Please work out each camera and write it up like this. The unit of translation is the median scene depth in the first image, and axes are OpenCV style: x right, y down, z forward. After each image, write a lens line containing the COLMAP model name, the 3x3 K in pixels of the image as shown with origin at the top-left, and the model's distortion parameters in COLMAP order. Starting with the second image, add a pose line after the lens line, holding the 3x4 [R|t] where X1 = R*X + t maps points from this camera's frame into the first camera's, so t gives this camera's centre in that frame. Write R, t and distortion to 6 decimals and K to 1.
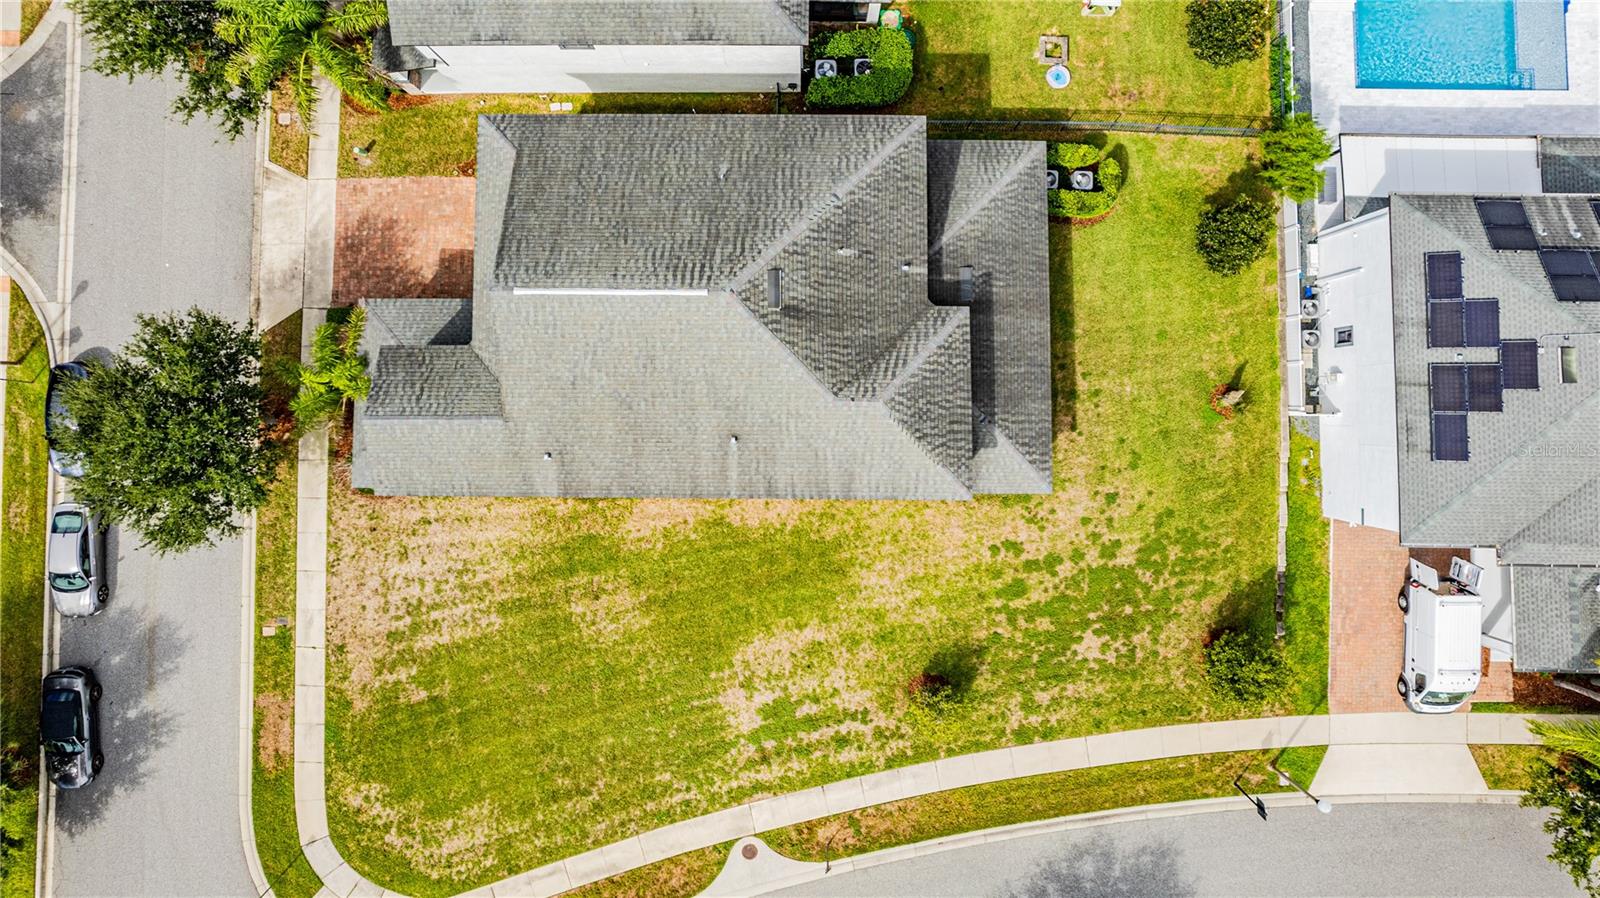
lens RADIAL K [[1039.5, 0, 824.7], [0, 1039.5, 316.9], [0, 0, 1]] dist [-0.031696, -0.003607]
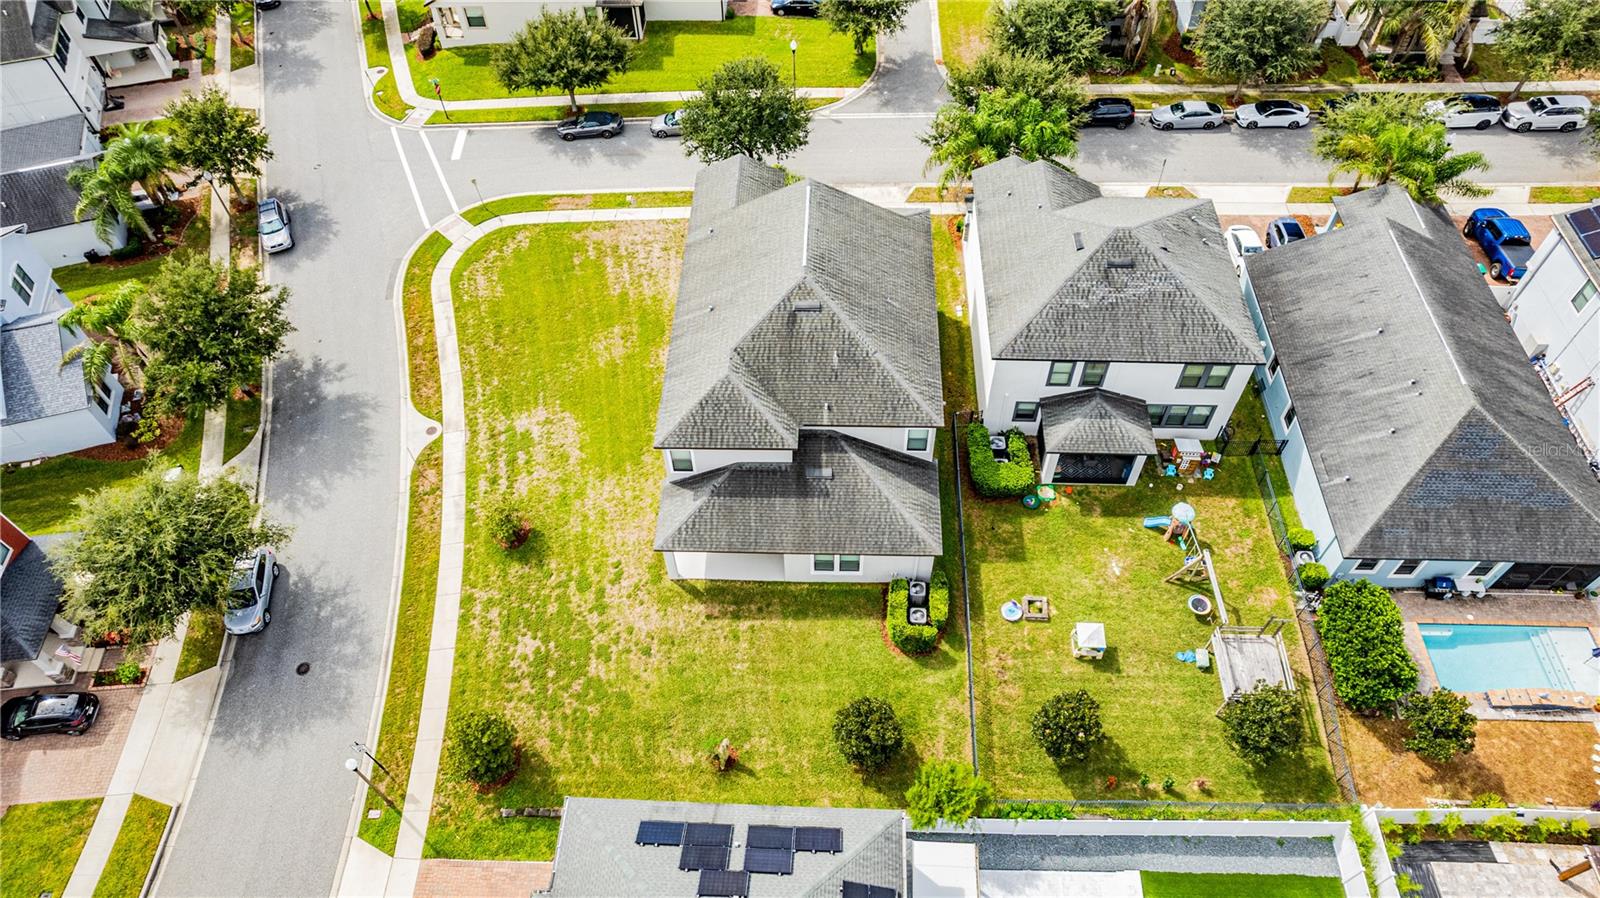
lens RADIAL K [[1012.0, 0, 800.2], [0, 1012.0, 462.8], [0, 0, 1]] dist [-0.073954, 0.067216]
pose [[-0.028701, 0.800680, -0.598405, 0.774815], [-0.994714, 0.036171, 0.096106, -0.113883], [0.098596, 0.598000, 0.795409, -0.016647]]
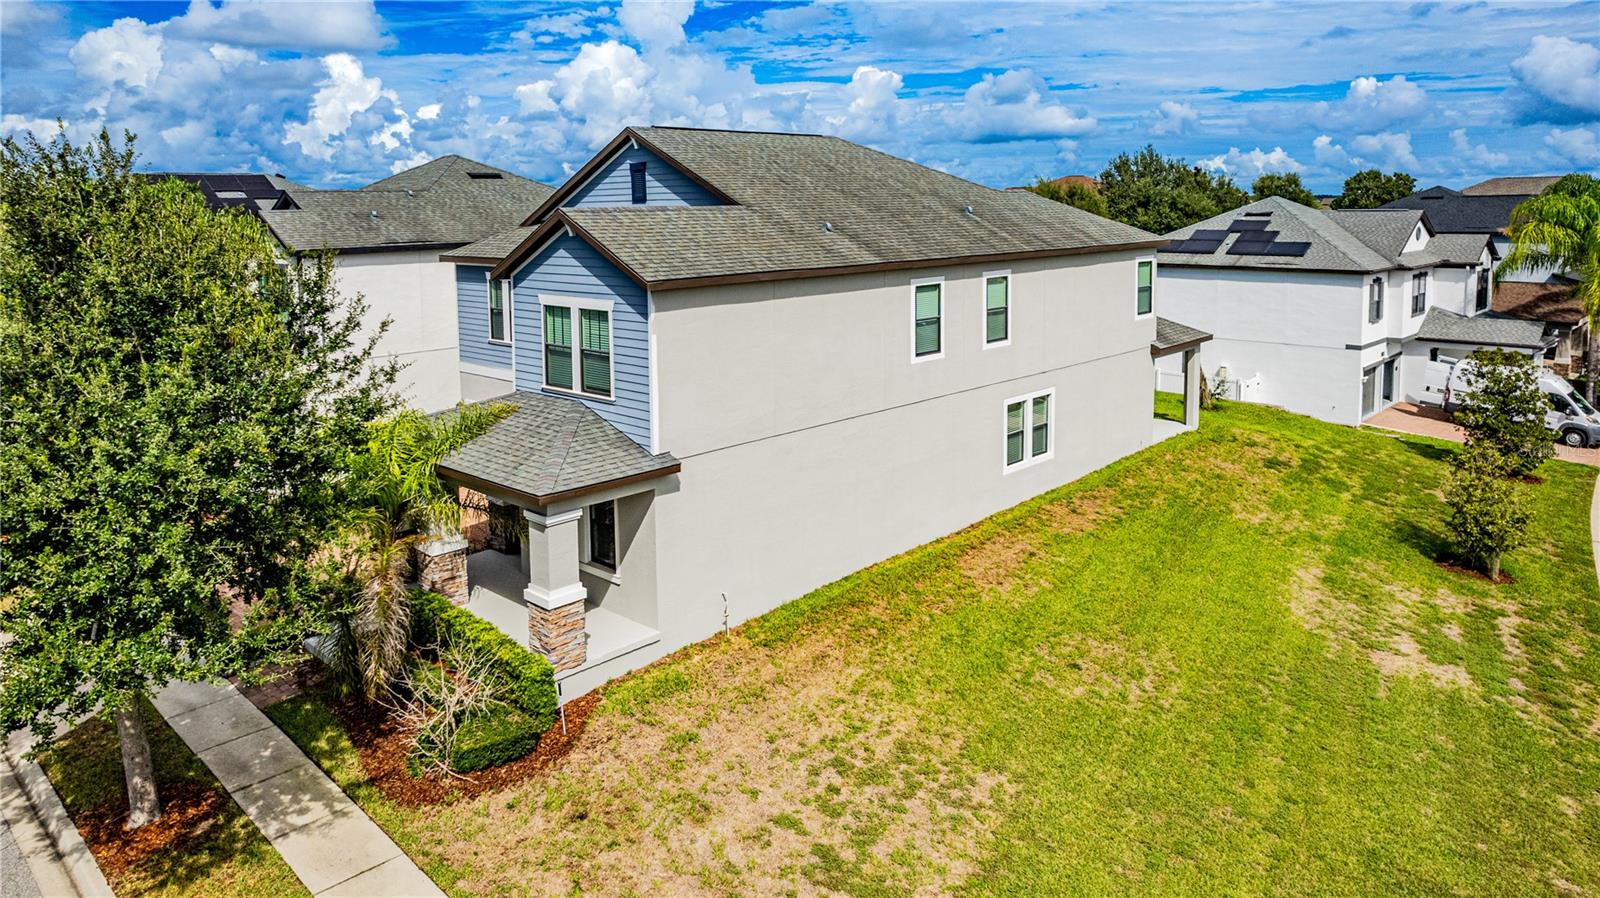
lens RADIAL K [[1062.6, 0, 811.6], [0, 1062.6, 296.8], [0, 0, 1]] dist [-0.051843, 0.028942]
pose [[0.678445, -0.070699, 0.731241, -0.629367], [0.733165, 0.128437, -0.667812, 0.476113], [-0.046705, 0.989194, 0.138972, 0.768804]]
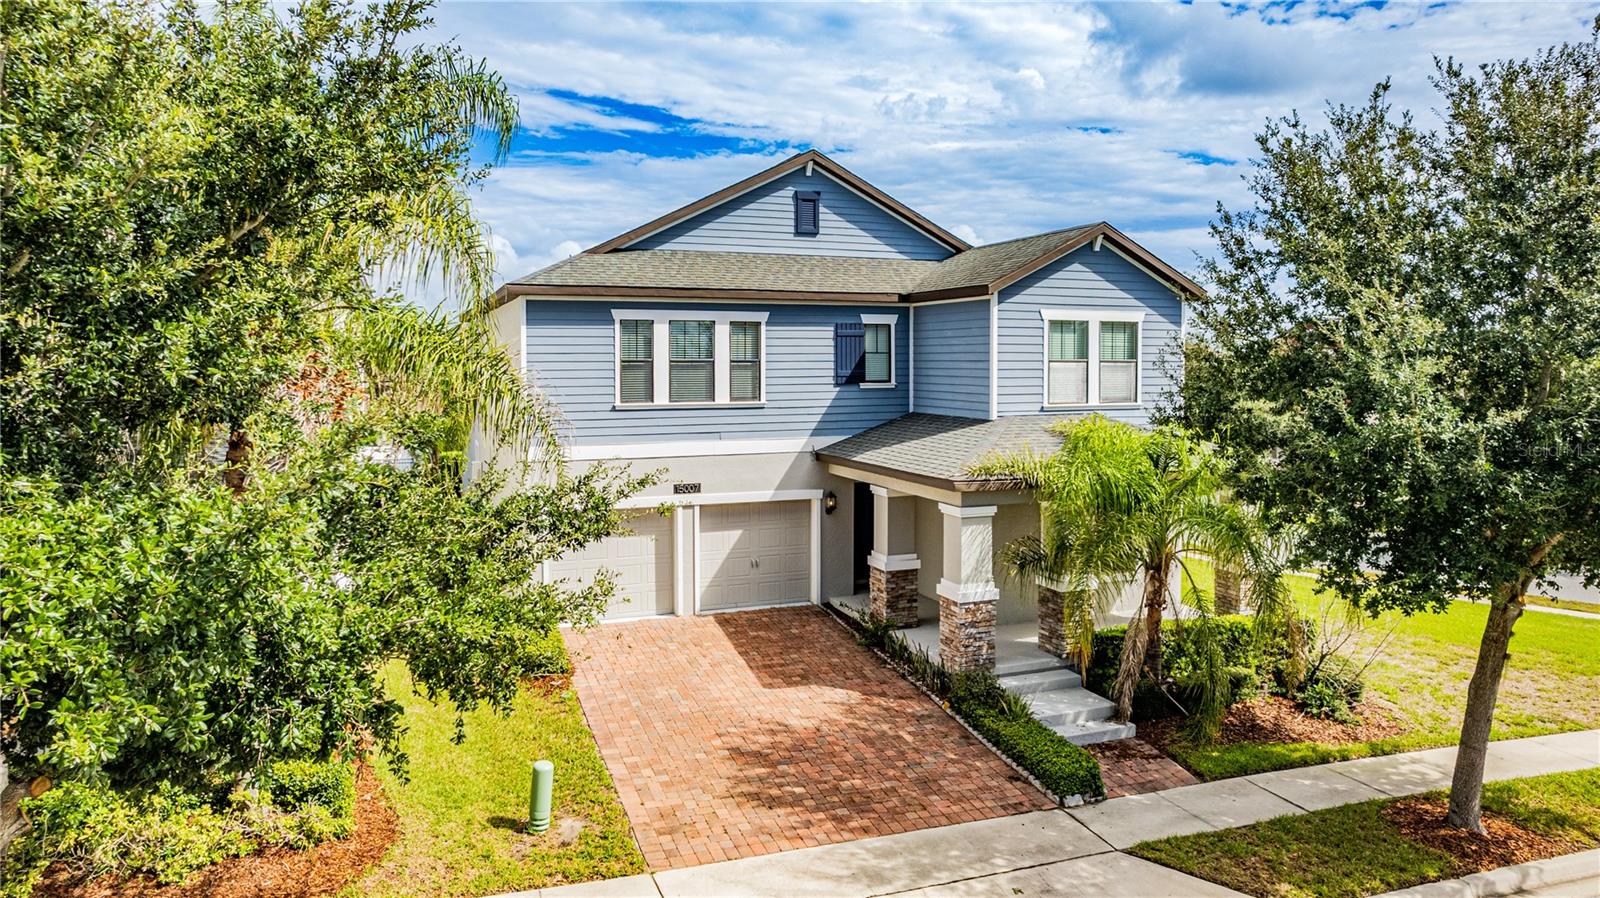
lens RADIAL K [[1049.3, 0, 800.4], [0, 1049.3, 379.6], [0, 0, 1]] dist [-0.039961, 0.024742]
pose [[-0.372298, -0.017103, 0.927956, -0.751182], [0.925238, 0.071805, 0.372531, -0.216582], [-0.073003, 0.997272, -0.010908, 0.885909]]
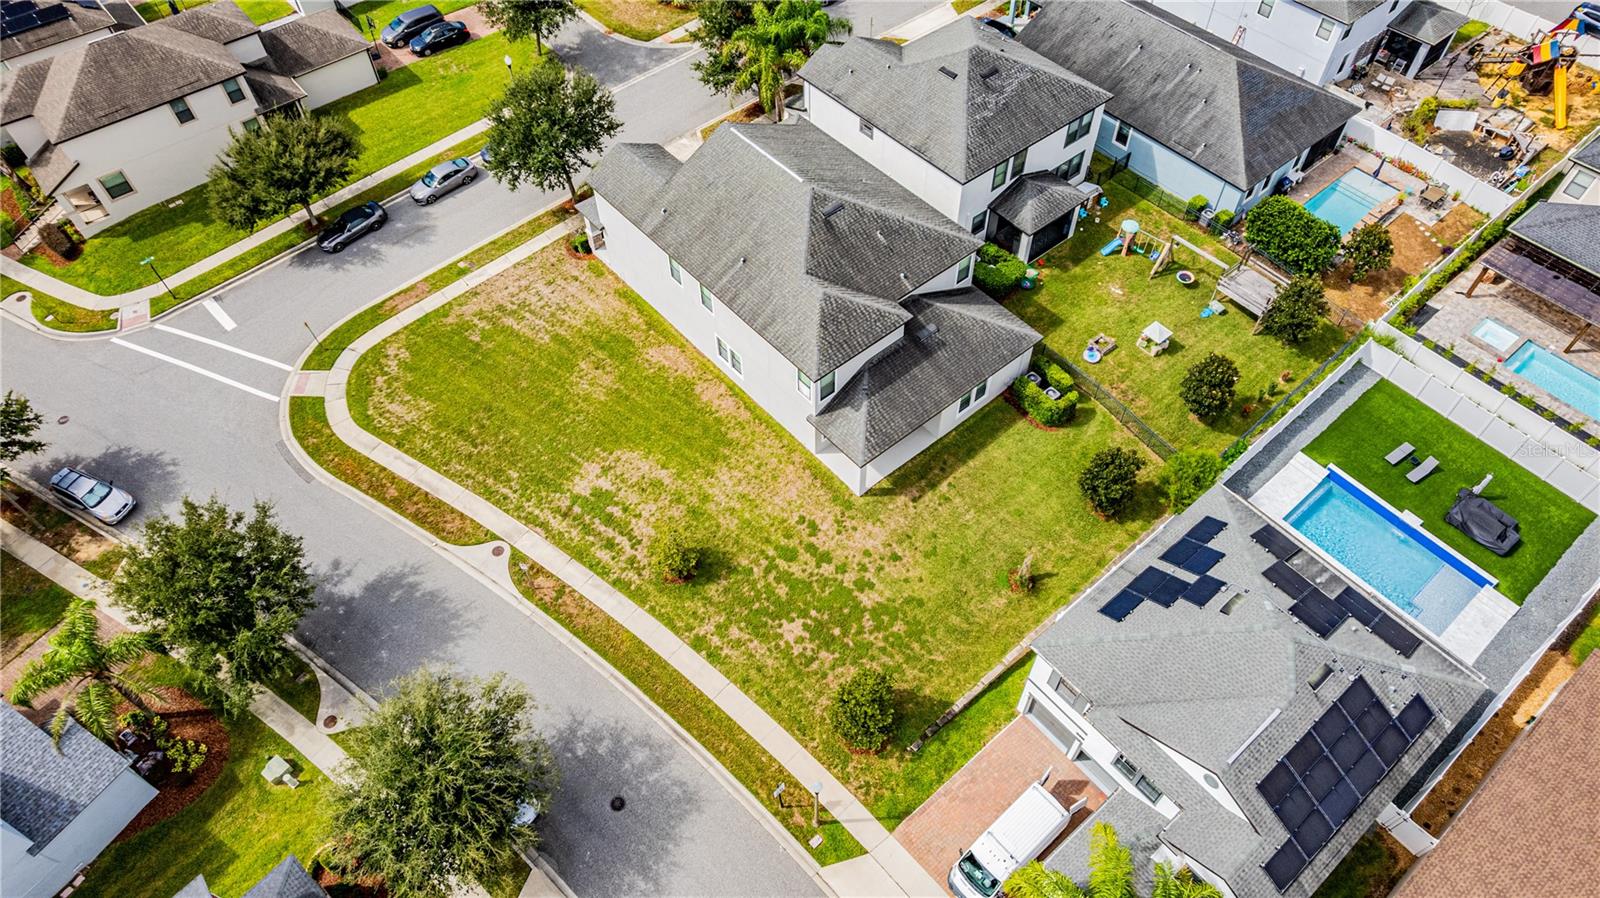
lens RADIAL K [[1012.0, 0, 800.2], [0, 1012.0, 462.8], [0, 0, 1]] dist [-0.073954, 0.067216]
pose [[0.649831, 0.607805, -0.456391, 0.677546], [-0.756920, 0.572172, -0.315740, 0.570553], [0.069226, 0.550629, 0.831875, -0.071811]]
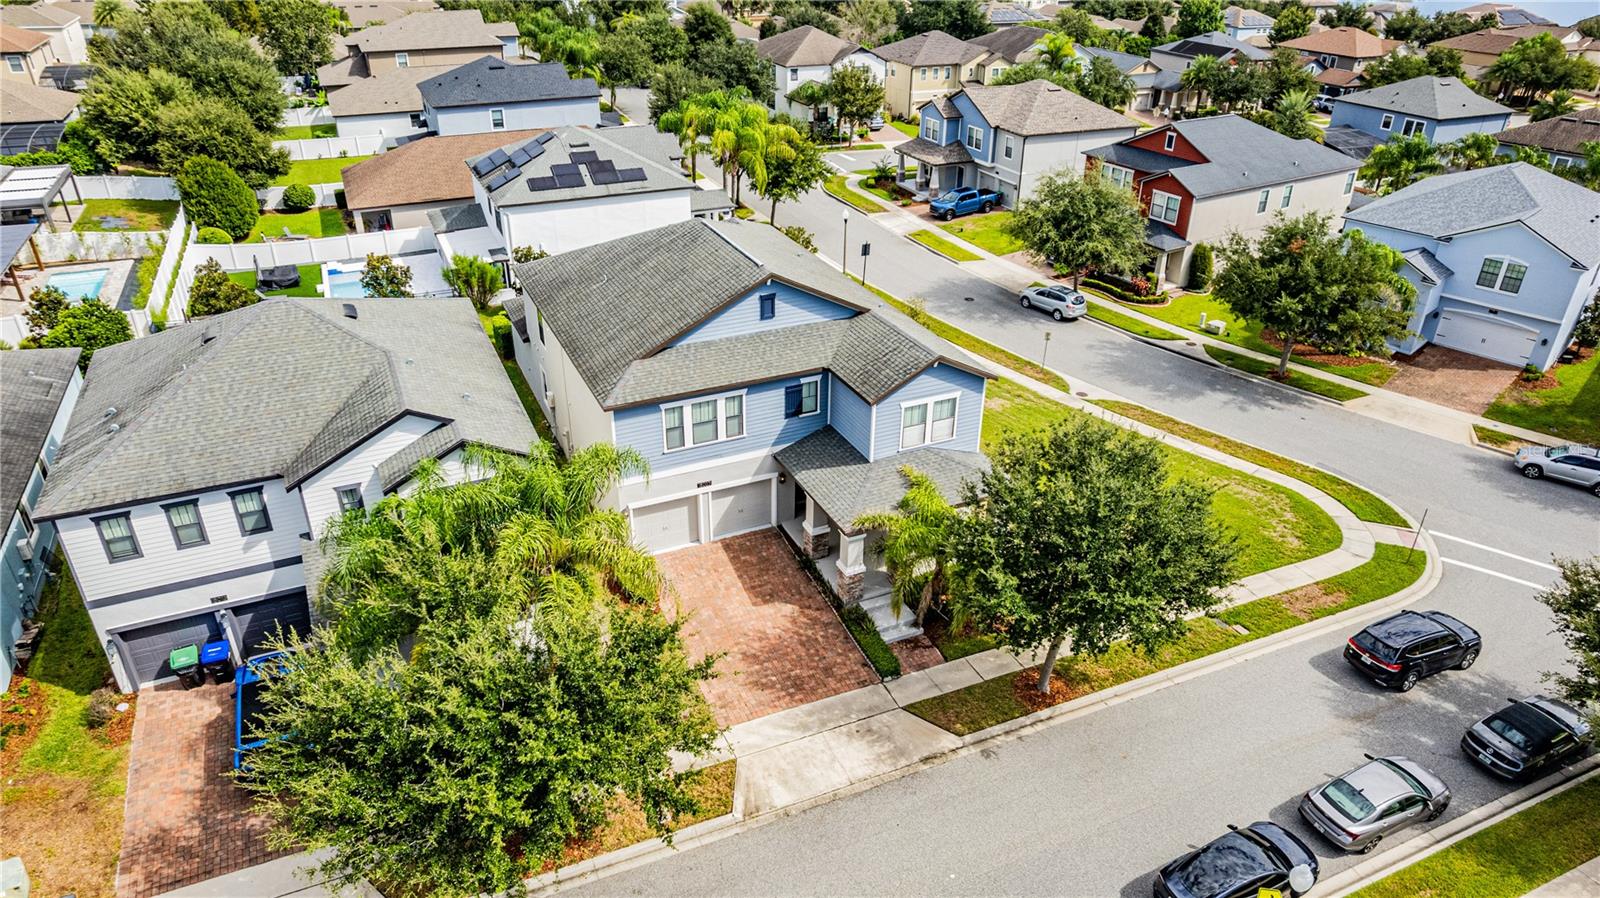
lens RADIAL K [[1006.9, 0, 800.0], [0, 1006.9, 458.5], [0, 0, 1]] dist [-0.066638, 0.057555]
pose [[-0.430283, -0.442743, 0.786661, -0.977026], [0.898840, -0.129695, 0.418648, -0.361895], [-0.083327, 0.887219, 0.453760, 0.520866]]
